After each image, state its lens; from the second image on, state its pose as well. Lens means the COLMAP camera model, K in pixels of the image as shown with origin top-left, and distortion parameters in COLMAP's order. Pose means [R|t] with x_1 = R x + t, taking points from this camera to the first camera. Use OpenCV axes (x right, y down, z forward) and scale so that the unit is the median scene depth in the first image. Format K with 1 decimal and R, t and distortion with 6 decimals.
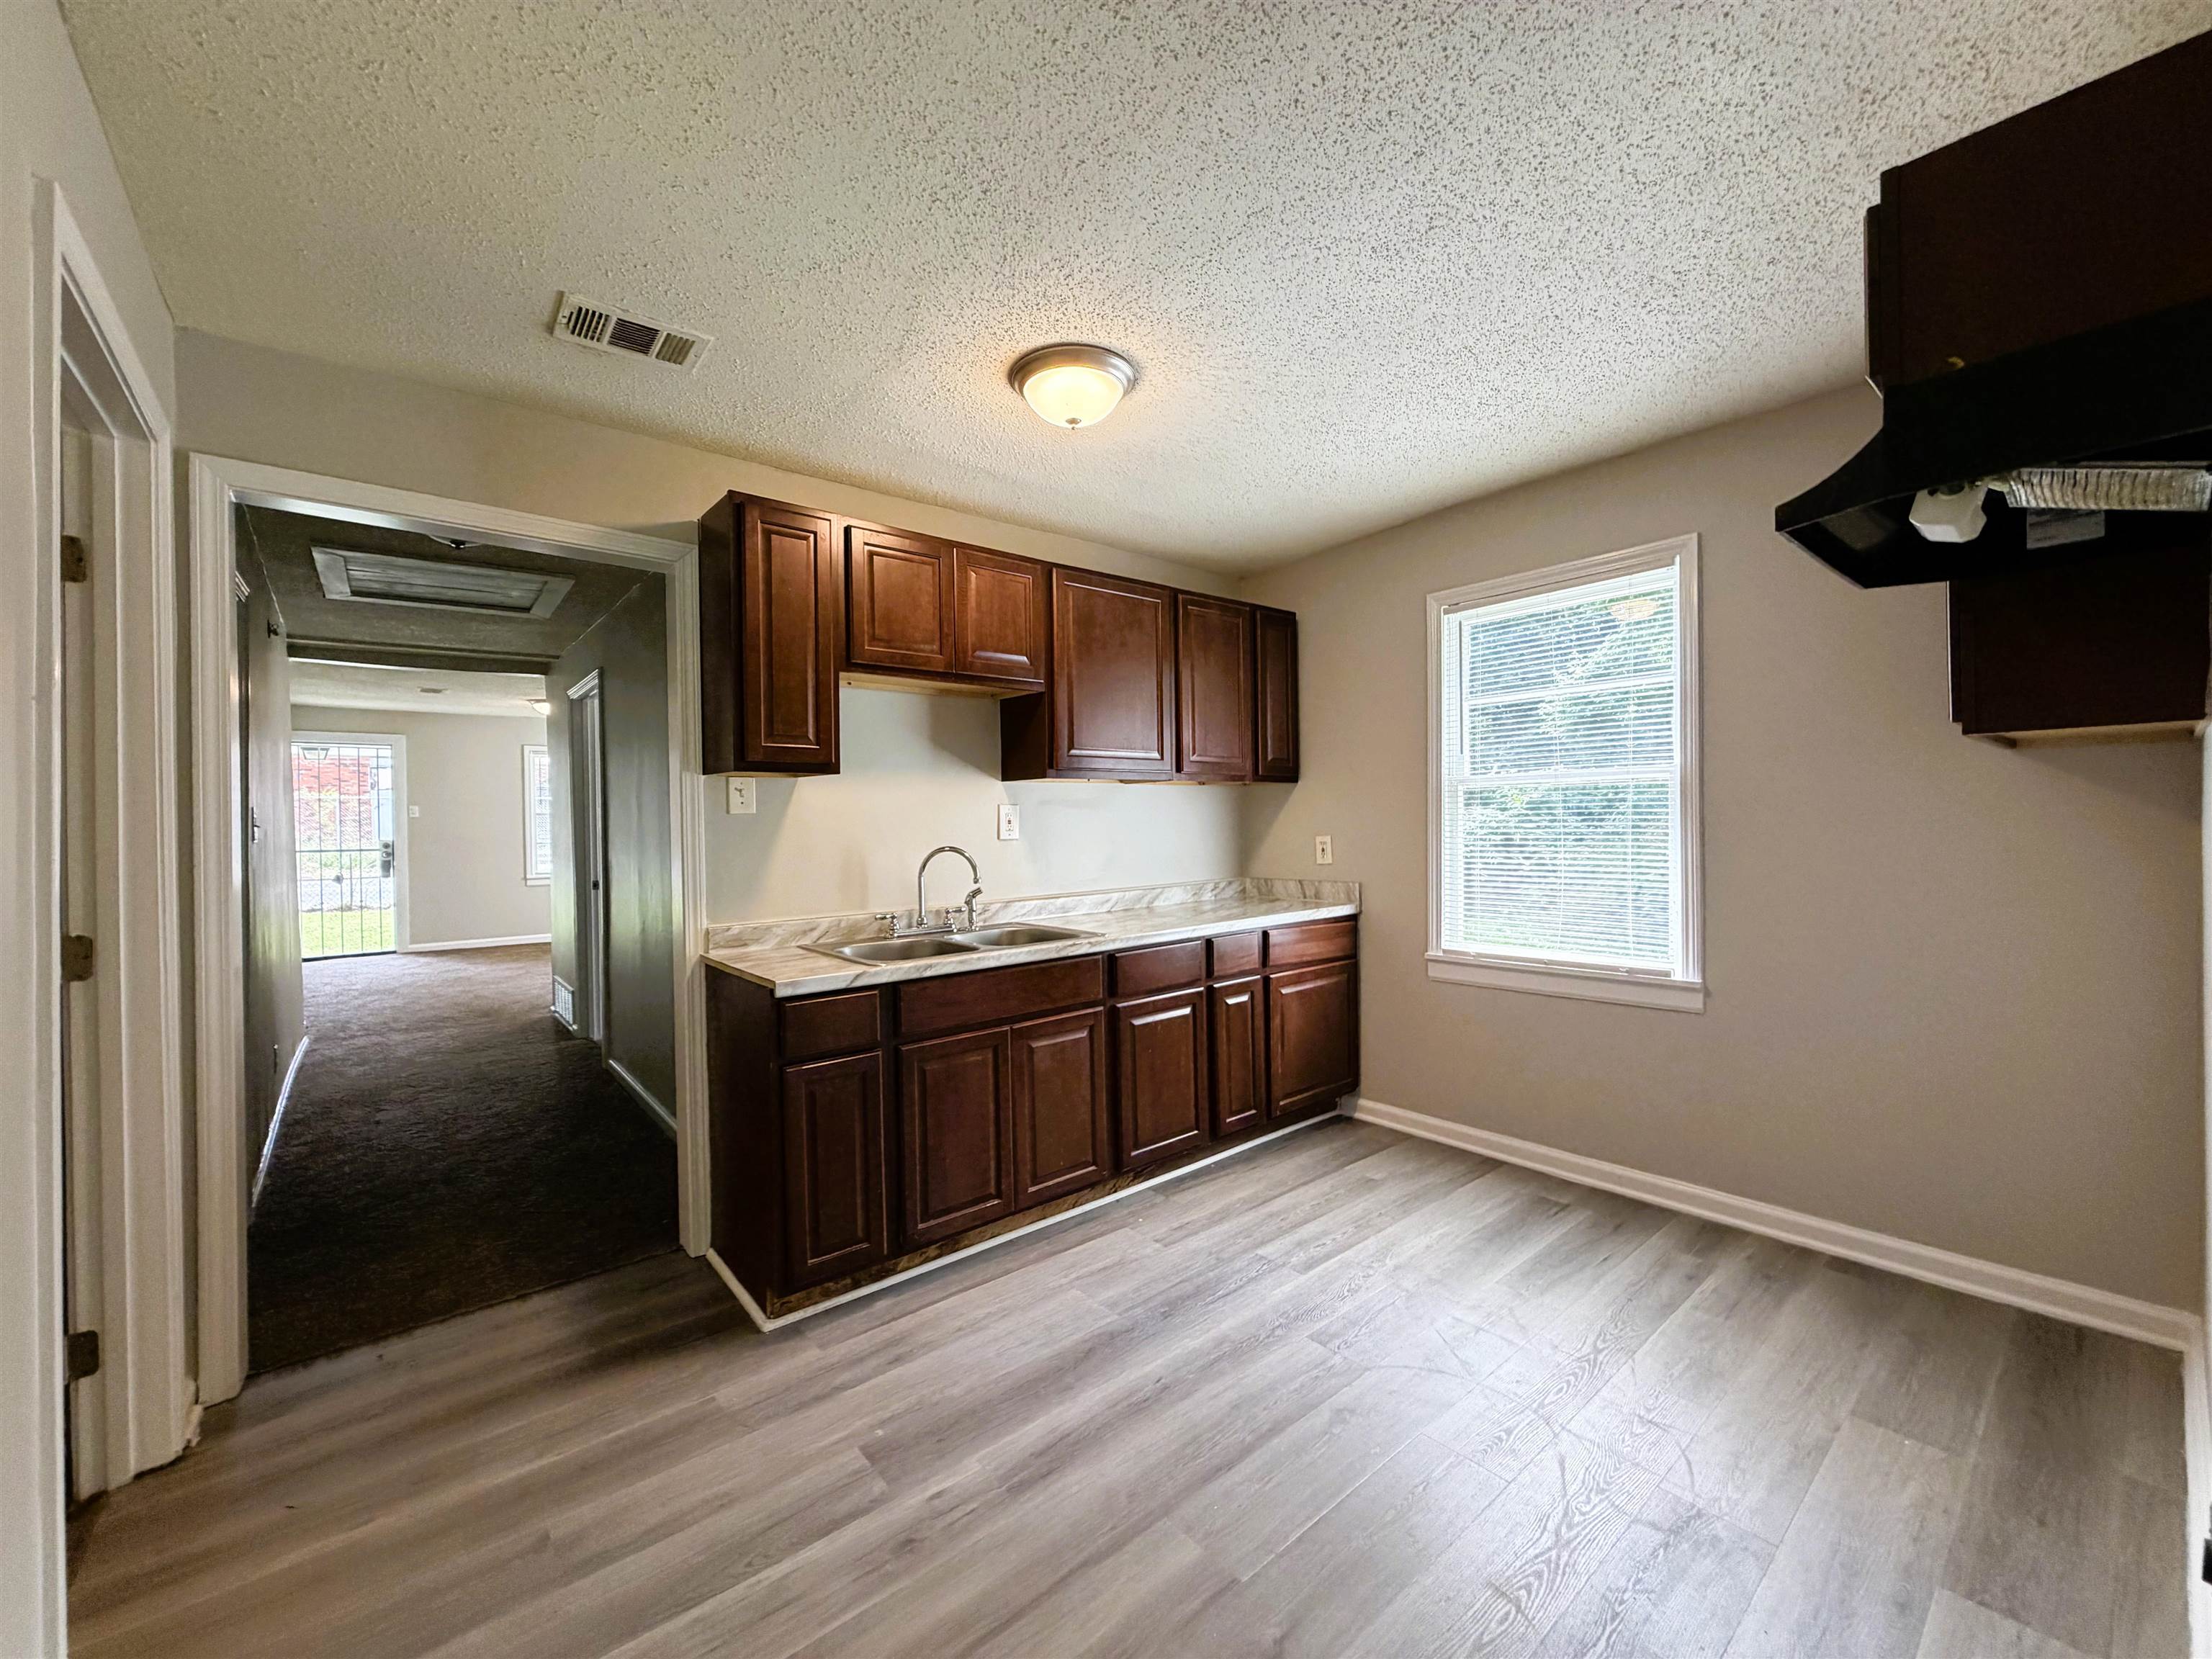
lens RADIAL K [[885.4, 0, 1102.1], [0, 885.4, 826.8], [0, 0, 1]] dist [-0.002136, -0.000058]
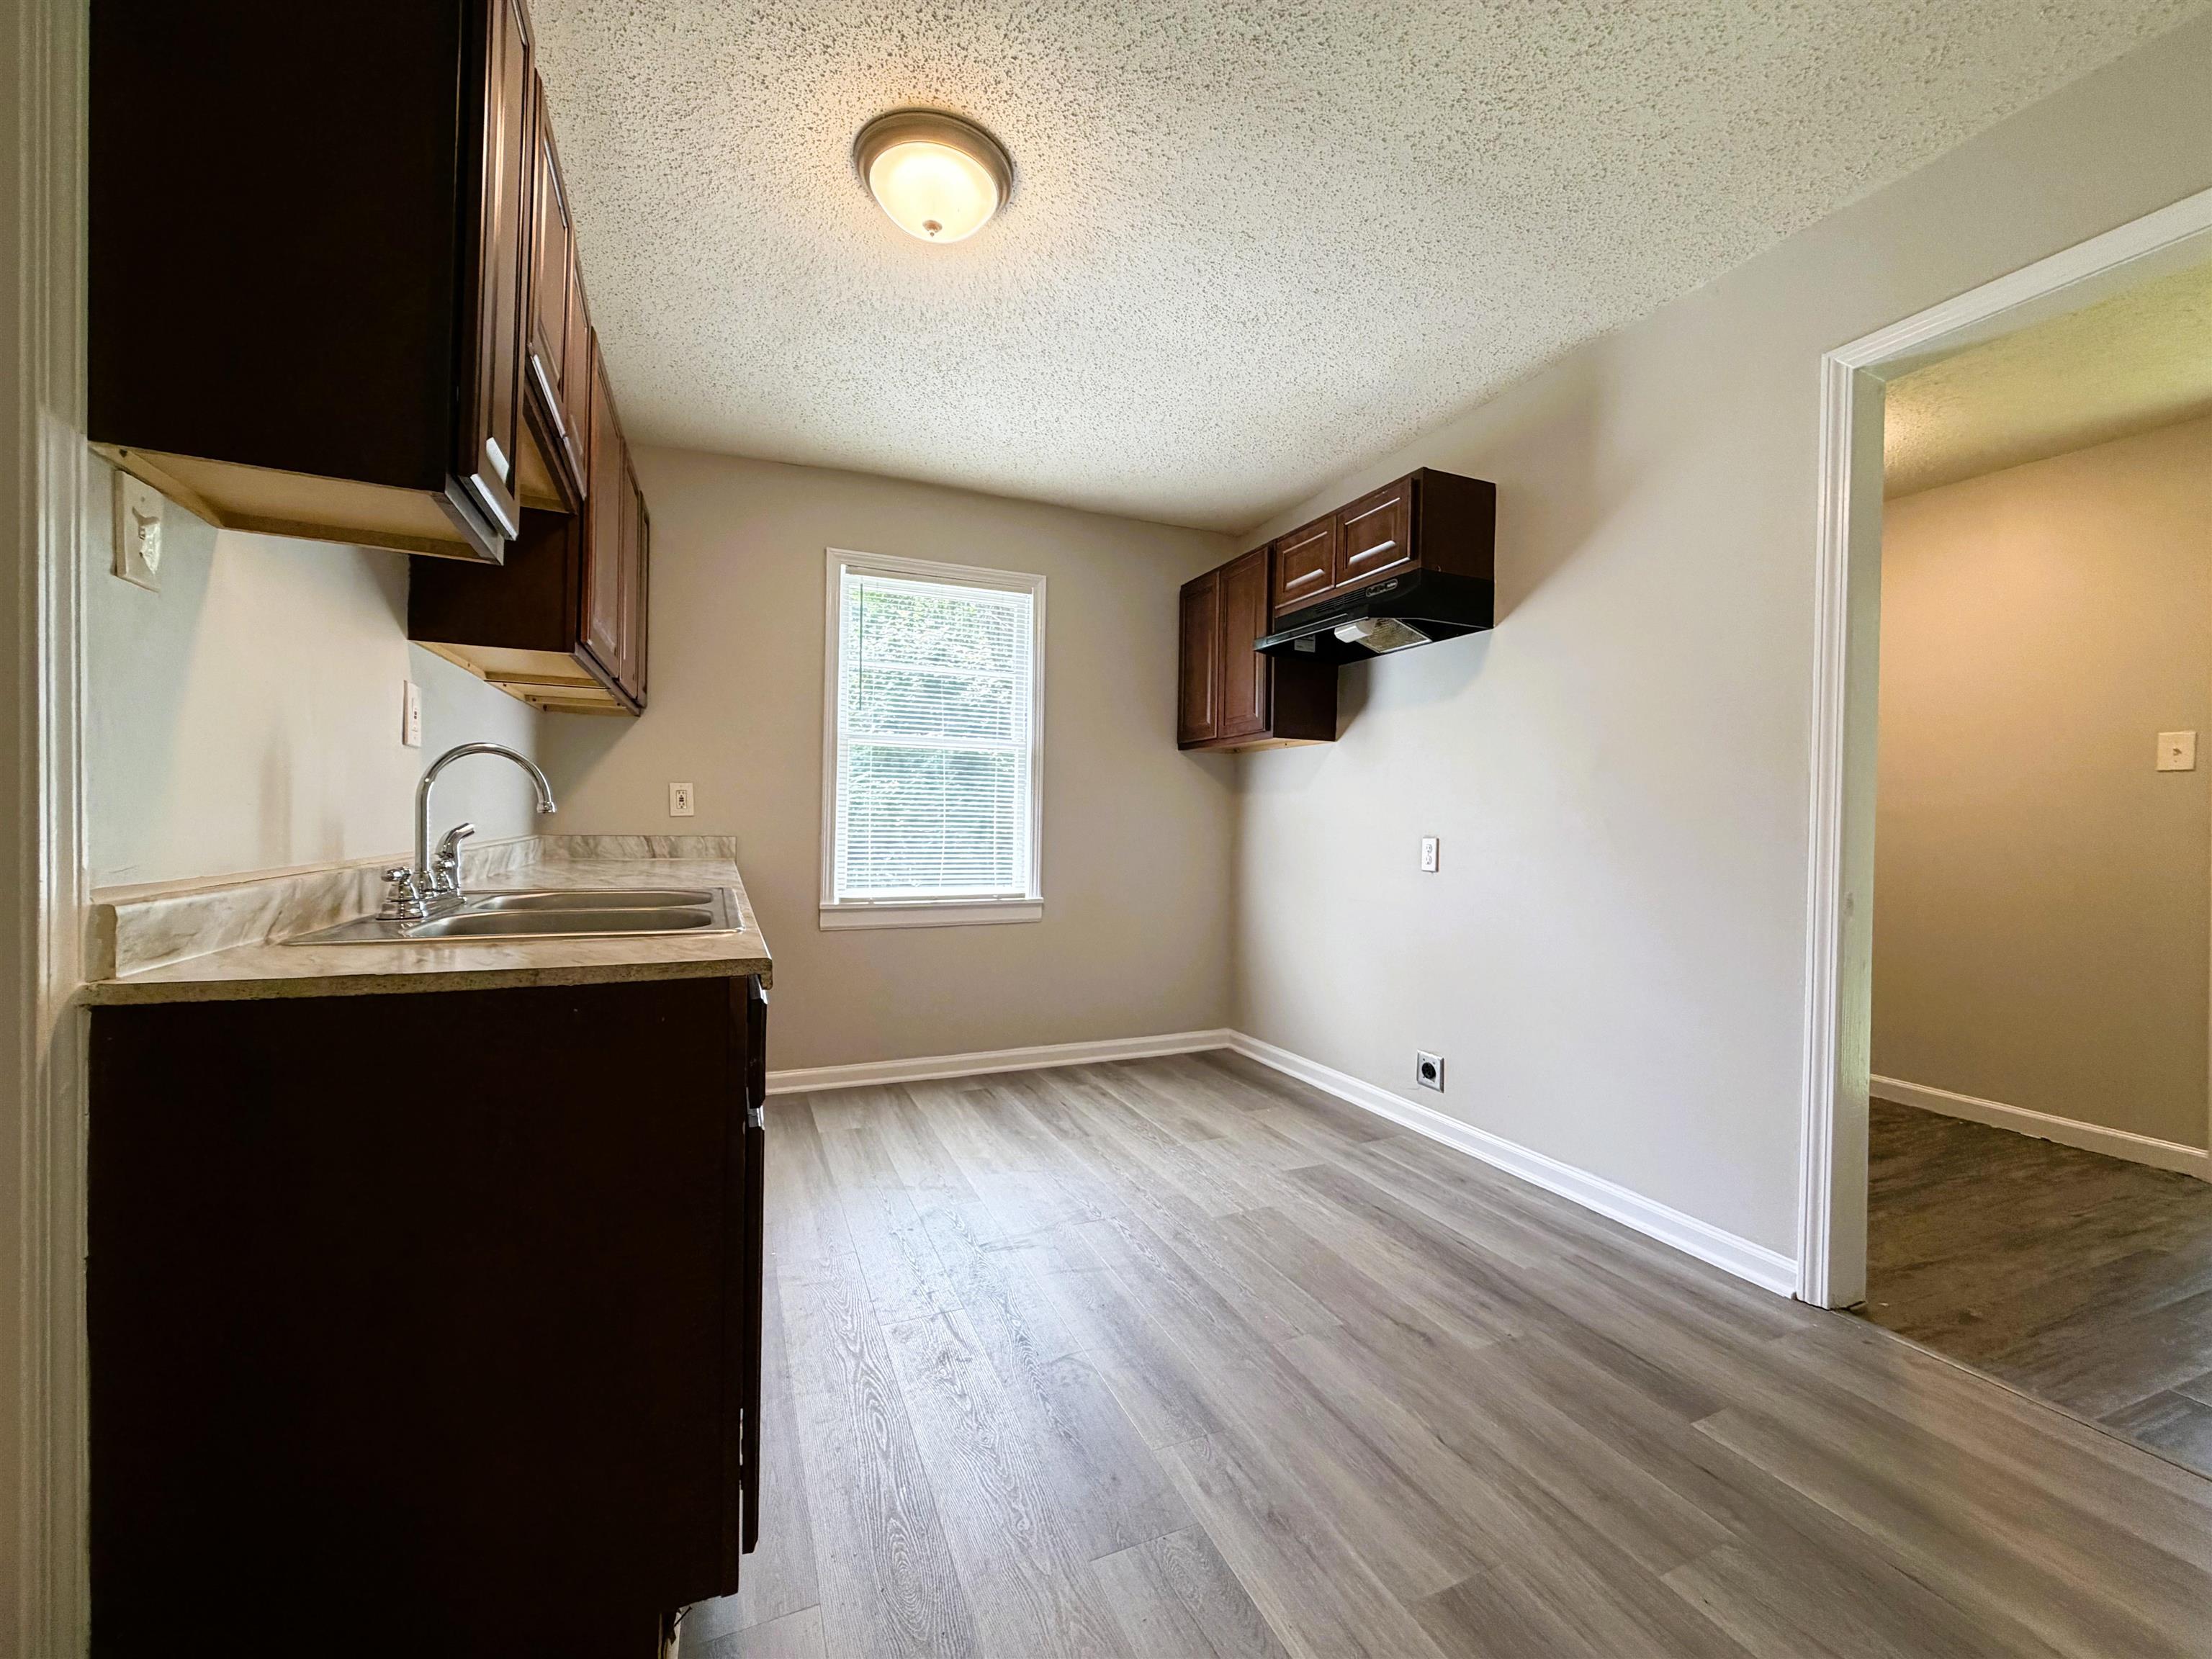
lens RADIAL K [[885.4, 0, 1103.0], [0, 885.4, 827.5], [0, 0, 1]] dist [-0.002136, -0.000058]
pose [[0.271655, 0.016184, 0.962258, -0.604193], [-0.018575, 0.999761, -0.011571, 0.073608], [-0.962215, -0.014730, 0.271891, 0.502076]]
